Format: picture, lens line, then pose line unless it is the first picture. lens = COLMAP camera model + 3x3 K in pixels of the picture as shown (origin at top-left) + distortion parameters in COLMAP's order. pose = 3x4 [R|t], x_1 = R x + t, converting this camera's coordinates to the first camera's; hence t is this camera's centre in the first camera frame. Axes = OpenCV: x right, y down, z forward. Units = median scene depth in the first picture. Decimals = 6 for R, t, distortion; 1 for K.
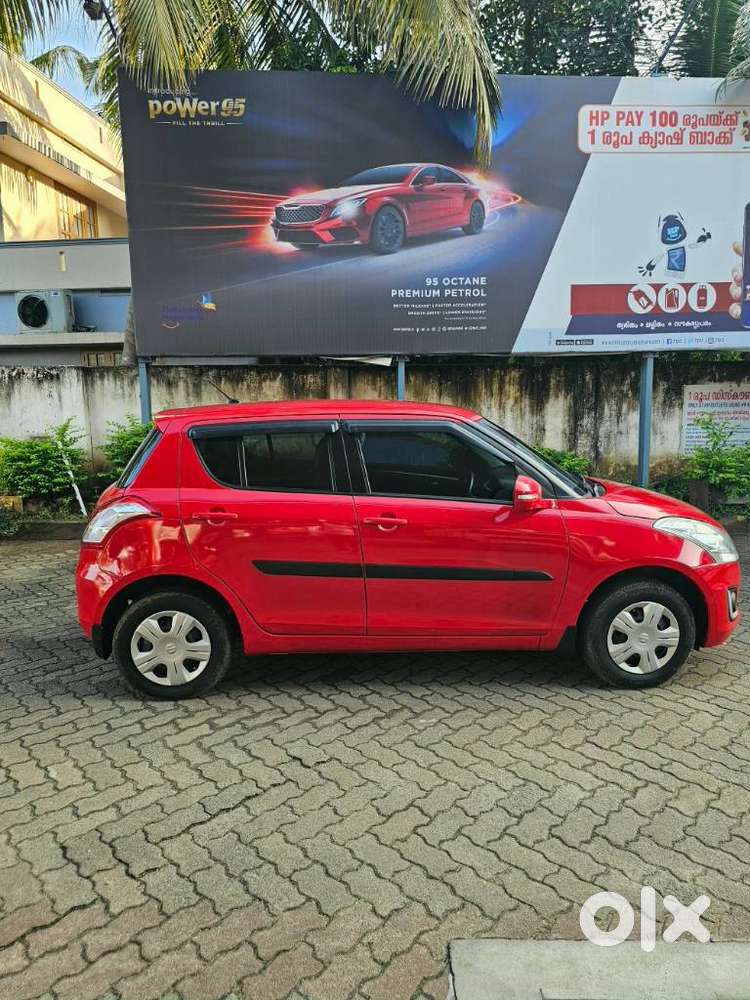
lens RADIAL K [[677.6, 0, 379.2], [0, 677.6, 501.2], [0, 0, 1]] dist [0.045389, -0.040587]
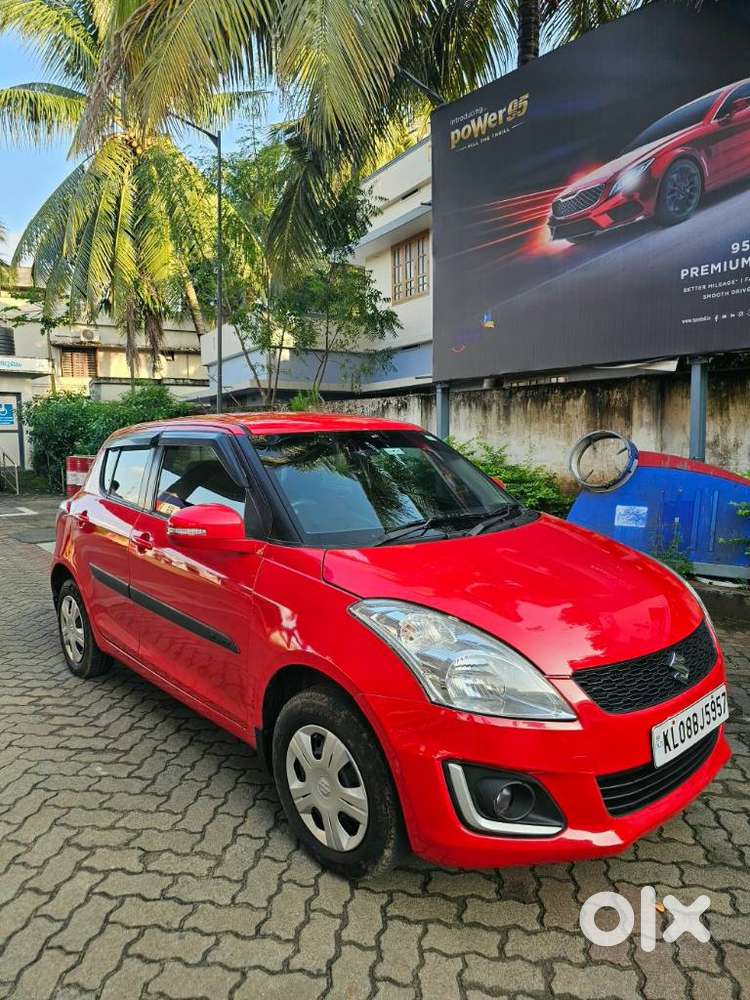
lens RADIAL K [[677.6, 0, 379.2], [0, 677.6, 501.2], [0, 0, 1]] dist [0.045389, -0.040587]
pose [[0.628221, 0.074614, -0.774449, 0.415461], [-0.110604, 0.993846, 0.006031, -0.028817], [0.770133, 0.081868, 0.632607, 0.302269]]
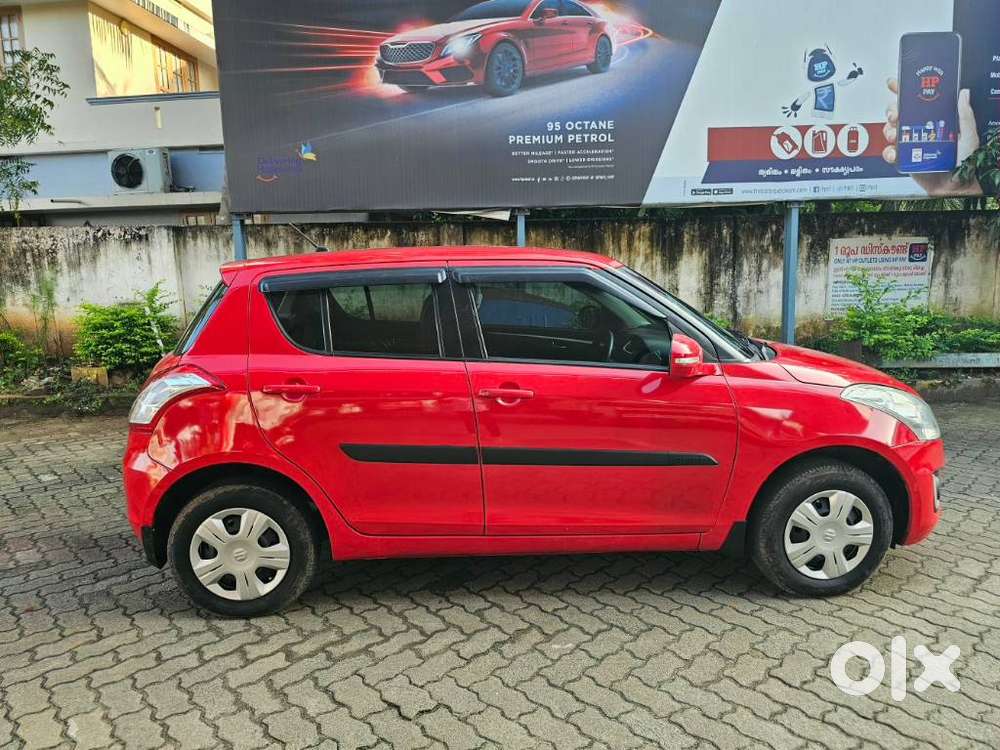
lens RADIAL K [[677.6, 0, 493.3], [0, 677.6, 373.6], [0, 0, 1]] dist [0.045389, -0.040587]
pose [[0.999919, -0.010425, -0.007326, 0.000126], [0.010465, 0.999930, 0.005458, 0.000969], [0.007268, -0.005534, 0.999958, 0.092768]]
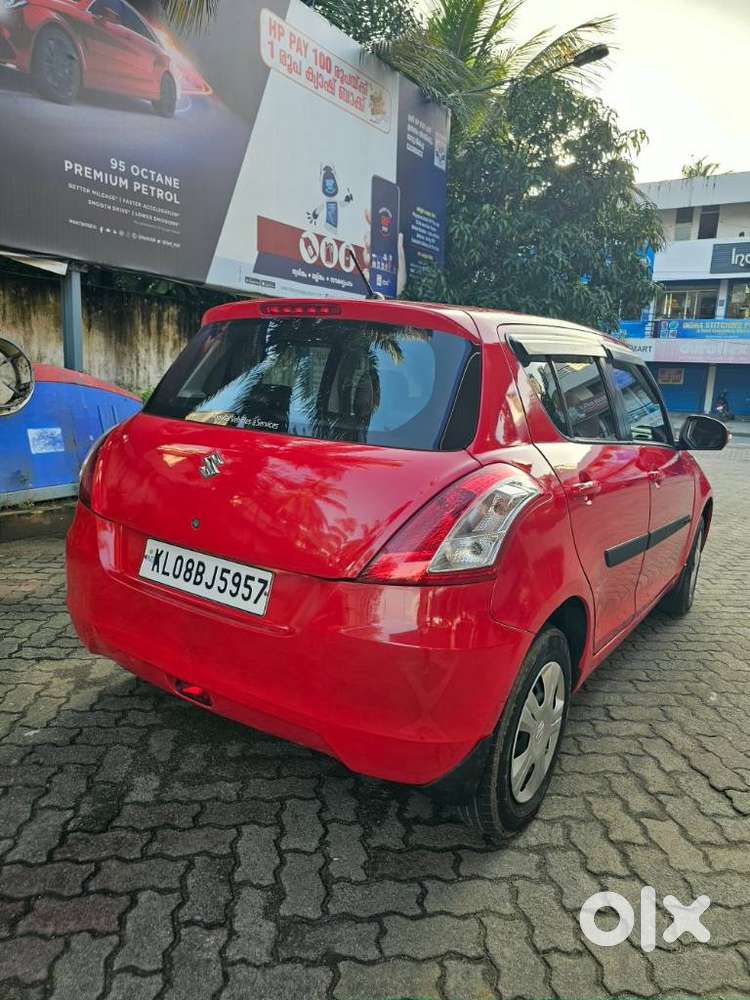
lens RADIAL K [[677.6, 0, 379.2], [0, 677.6, 501.2], [0, 0, 1]] dist [0.045389, -0.040587]
pose [[0.596307, -0.106279, 0.795690, -0.377388], [0.065814, 0.994333, 0.083490, -0.013310], [-0.800054, 0.002582, 0.599923, 0.356104]]
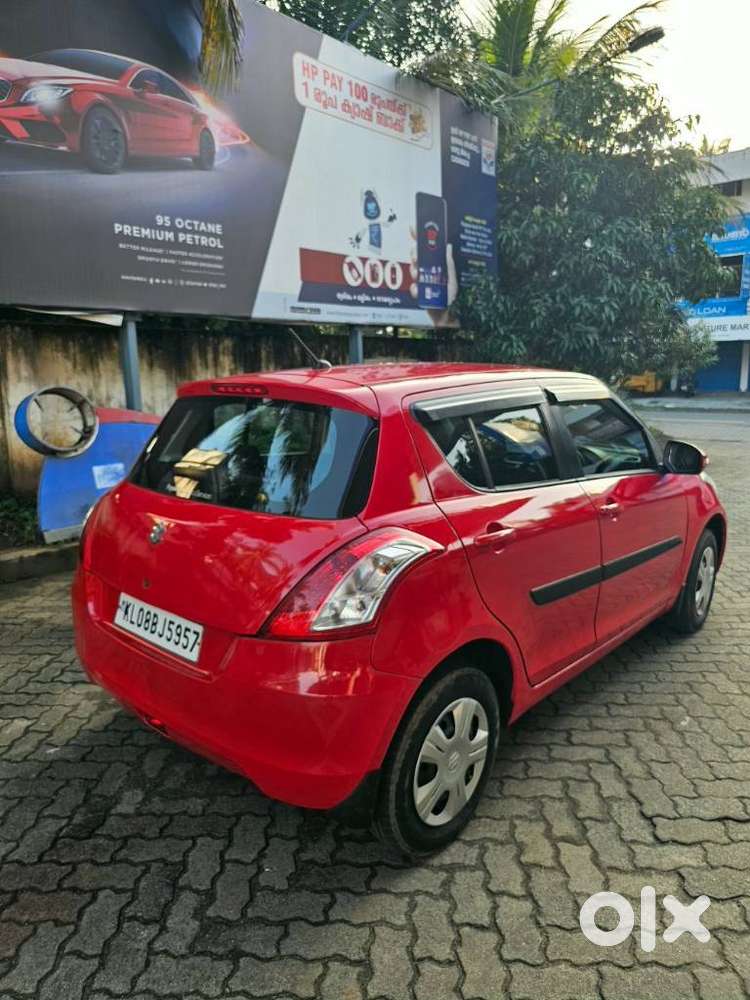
lens RADIAL K [[683.6, 0, 378.5], [0, 683.6, 499.8], [0, 0, 1]] dist [0.034816, -0.035265]
pose [[0.703351, -0.134856, 0.697934, -0.352702], [0.115631, 0.990468, 0.074851, -0.035089], [-0.701375, 0.028057, 0.712240, 0.275679]]
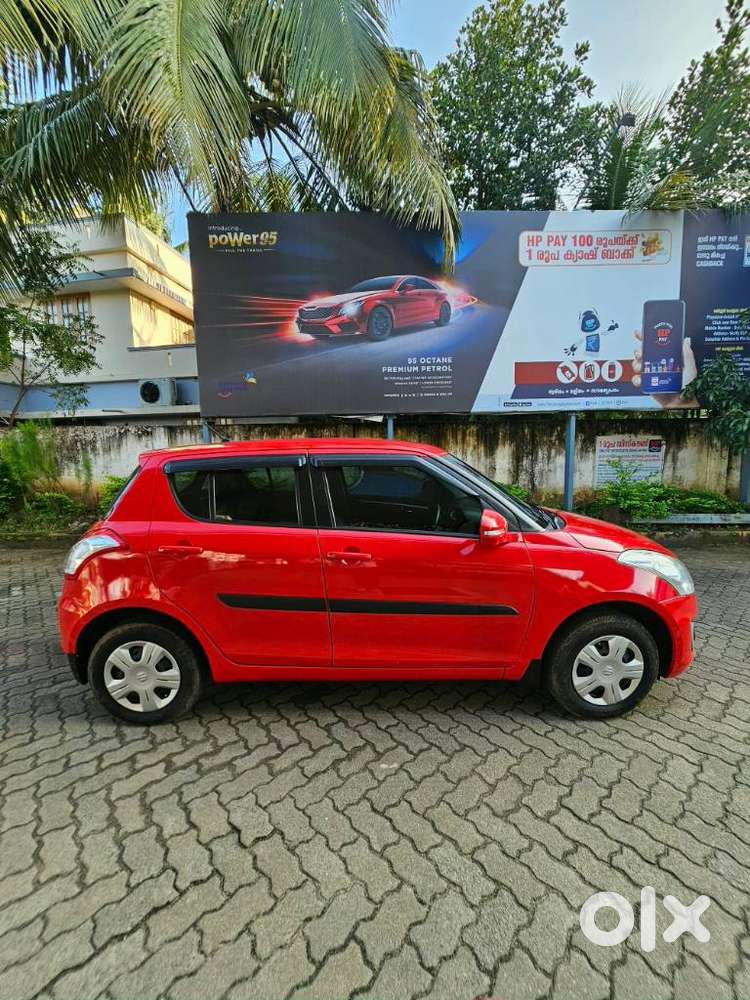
lens RADIAL K [[409.5, 0, 371.6], [0, 409.5, 506.3], [0, 0, 1]] dist [-0.003493, 0.000114]
pose [[0.999141, 0.000898, -0.041425, 0.030700], [-0.001661, 0.999829, -0.018396, -0.014318], [0.041401, 0.018449, 0.998972, 0.182051]]
